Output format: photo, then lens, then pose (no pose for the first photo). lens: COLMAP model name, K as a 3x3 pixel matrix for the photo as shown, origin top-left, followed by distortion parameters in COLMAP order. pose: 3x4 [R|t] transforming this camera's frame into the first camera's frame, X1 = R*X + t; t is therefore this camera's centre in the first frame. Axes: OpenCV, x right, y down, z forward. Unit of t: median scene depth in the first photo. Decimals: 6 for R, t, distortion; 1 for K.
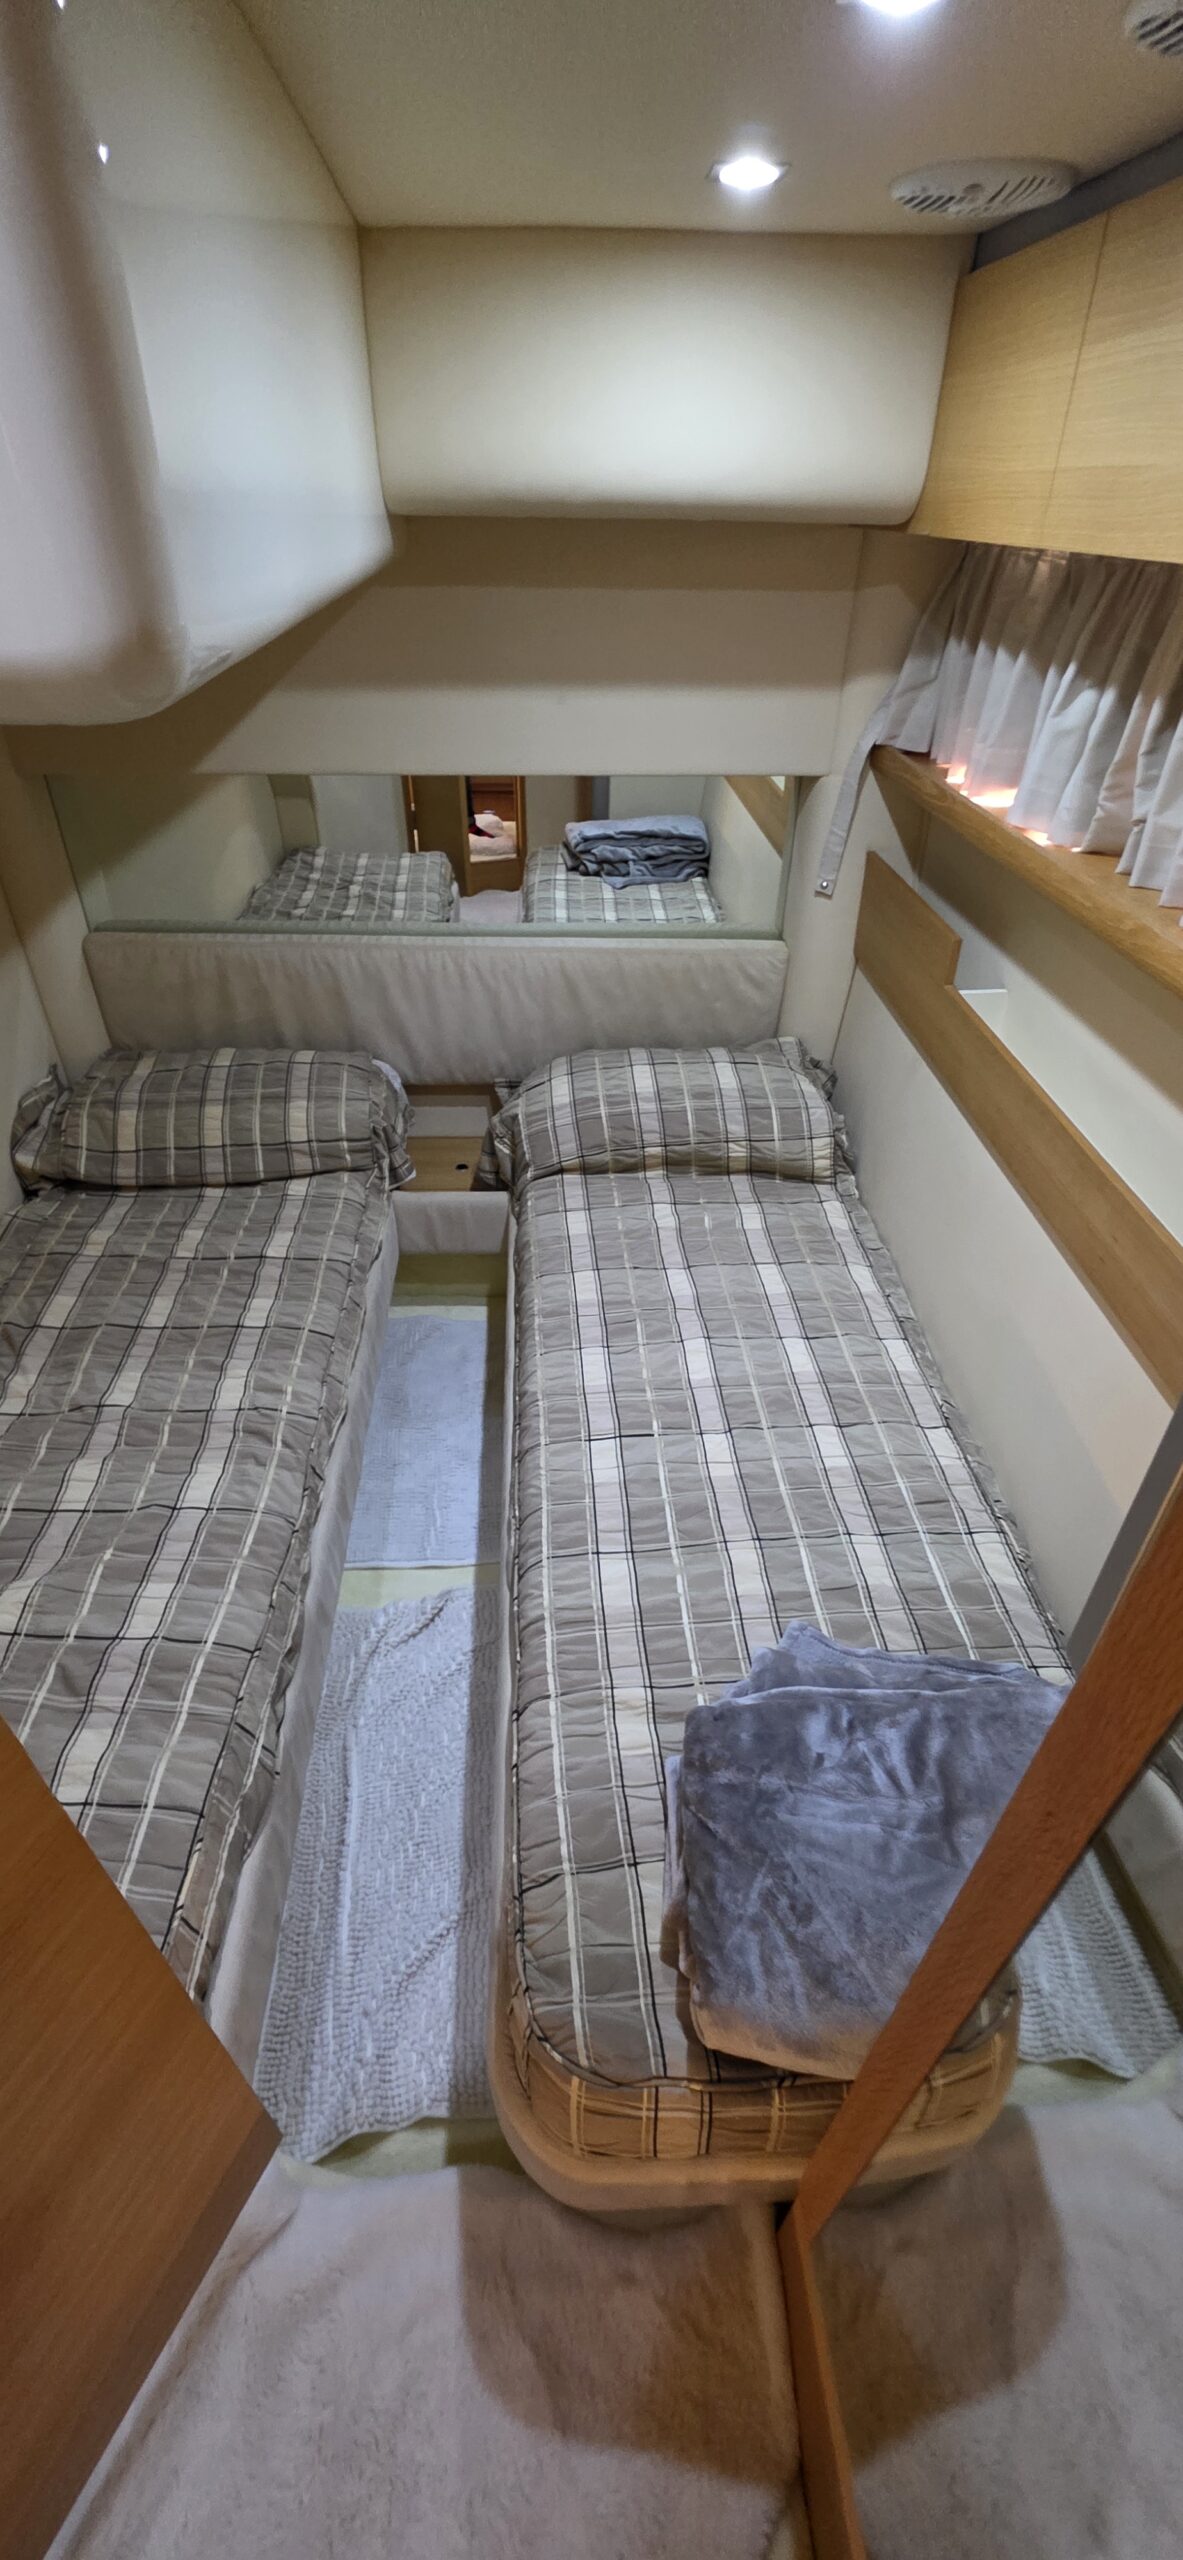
lens RADIAL K [[1032.8, 0, 593.6], [0, 1032.8, 1275.9], [0, 0, 1]] dist [0.006438, -0.000692]
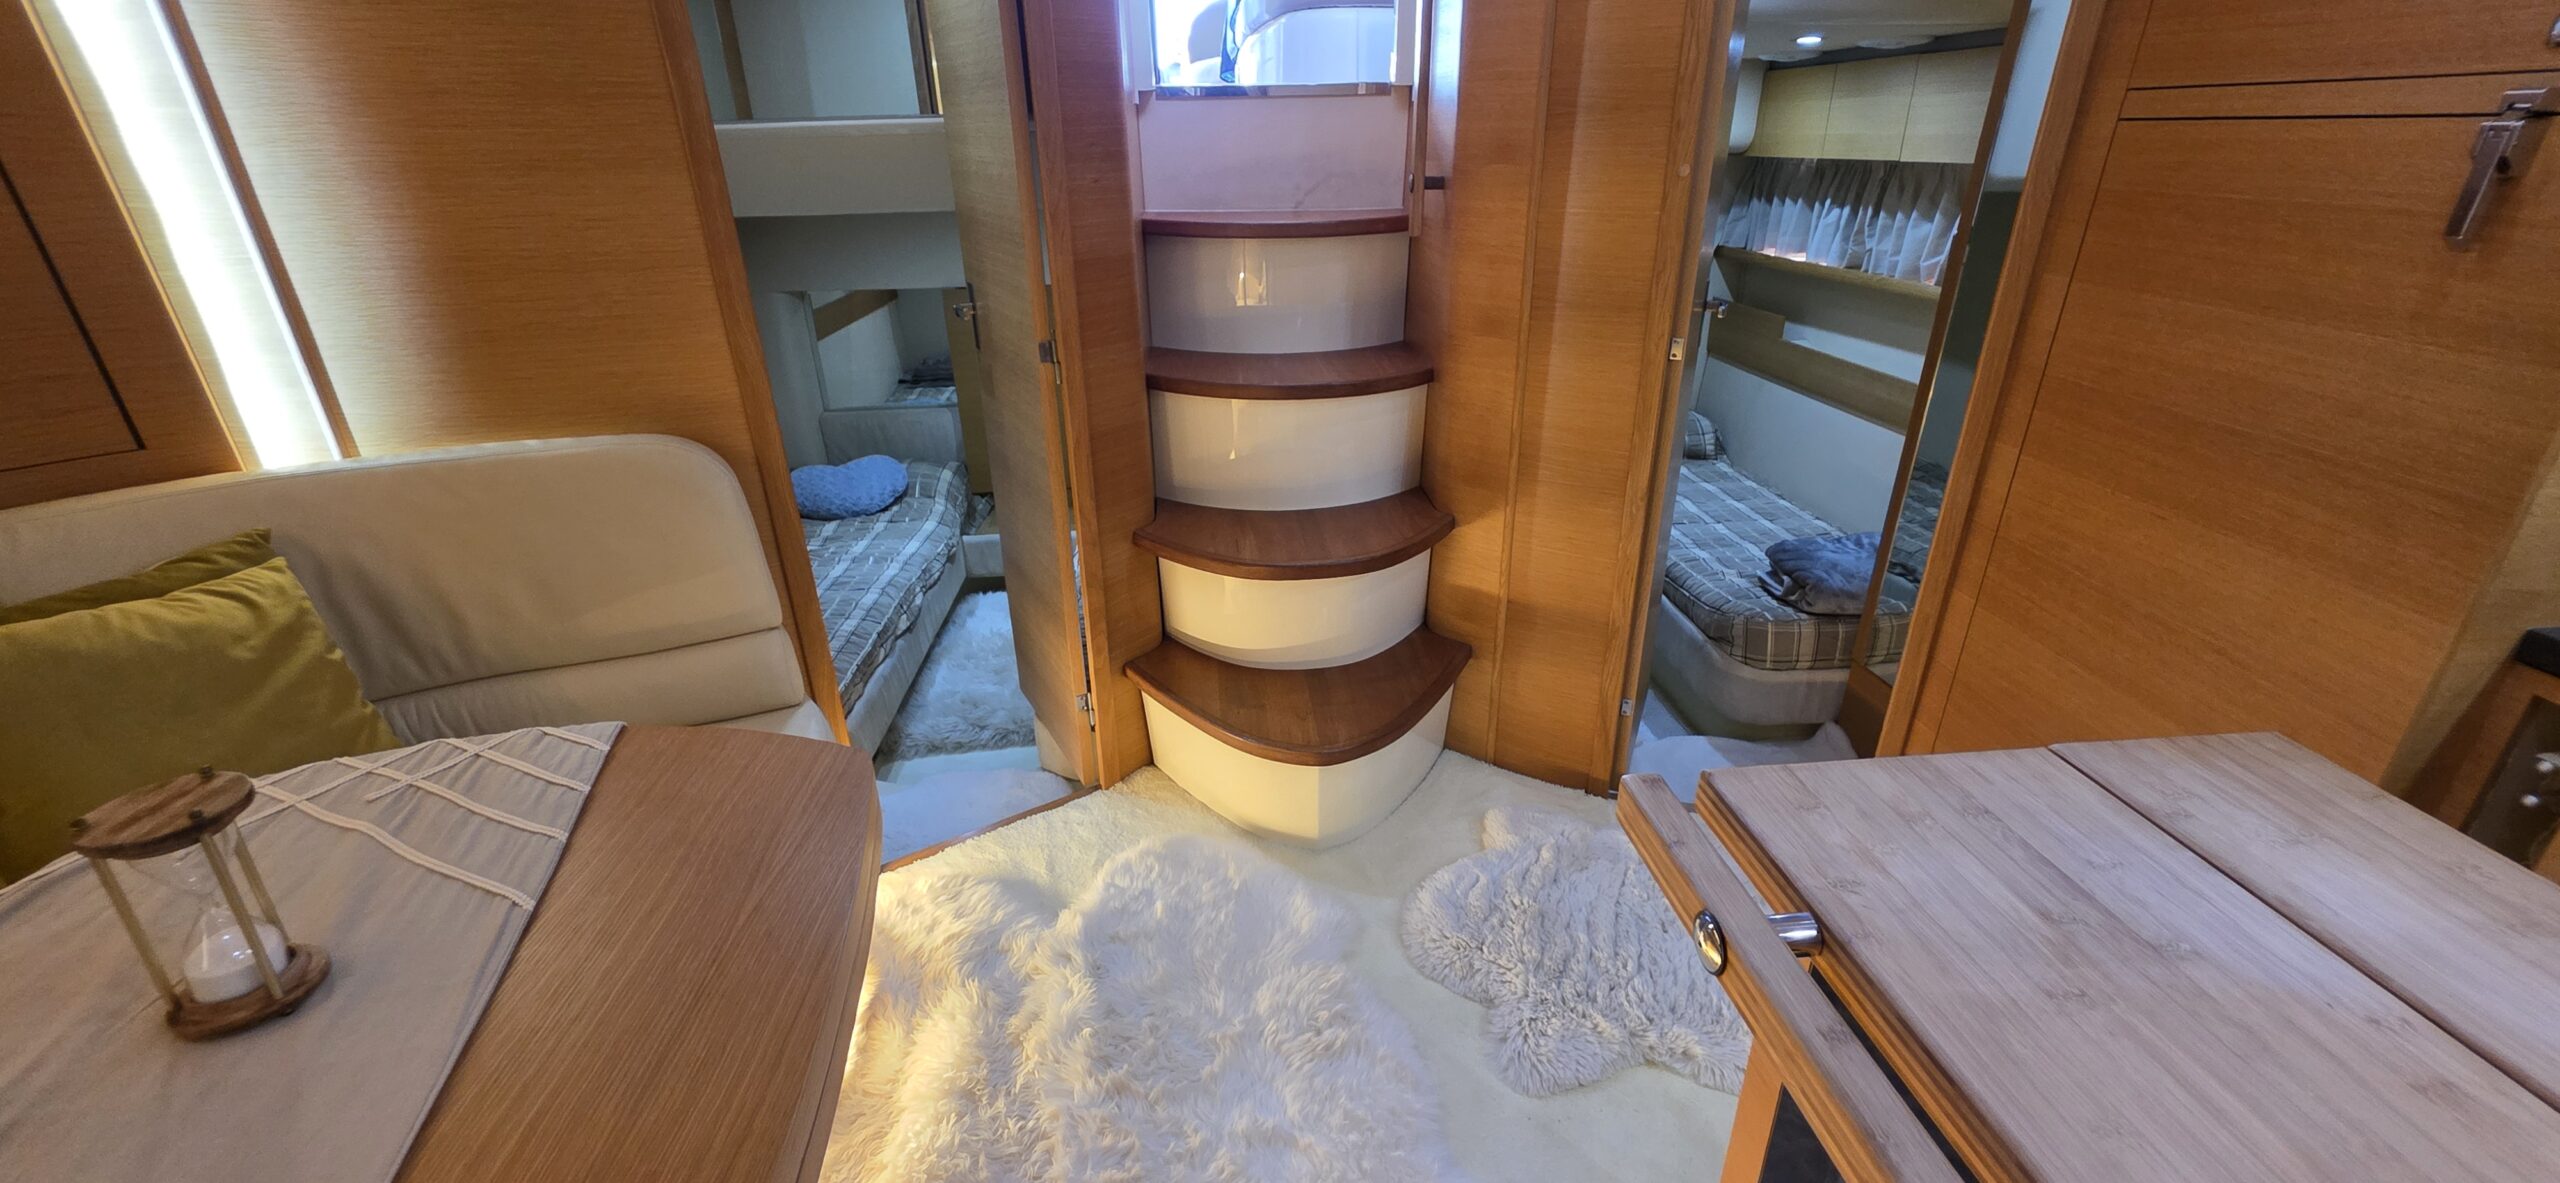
lens RADIAL K [[1032.8, 0, 1279.2], [0, 1032.8, 602.3], [0, 0, 1]] dist [0.006438, -0.000692]
pose [[0.998972, -0.039195, 0.022796, -0.931325], [0.043388, 0.972332, -0.229538, 0.848038], [-0.013169, 0.230291, 0.973033, -1.161353]]
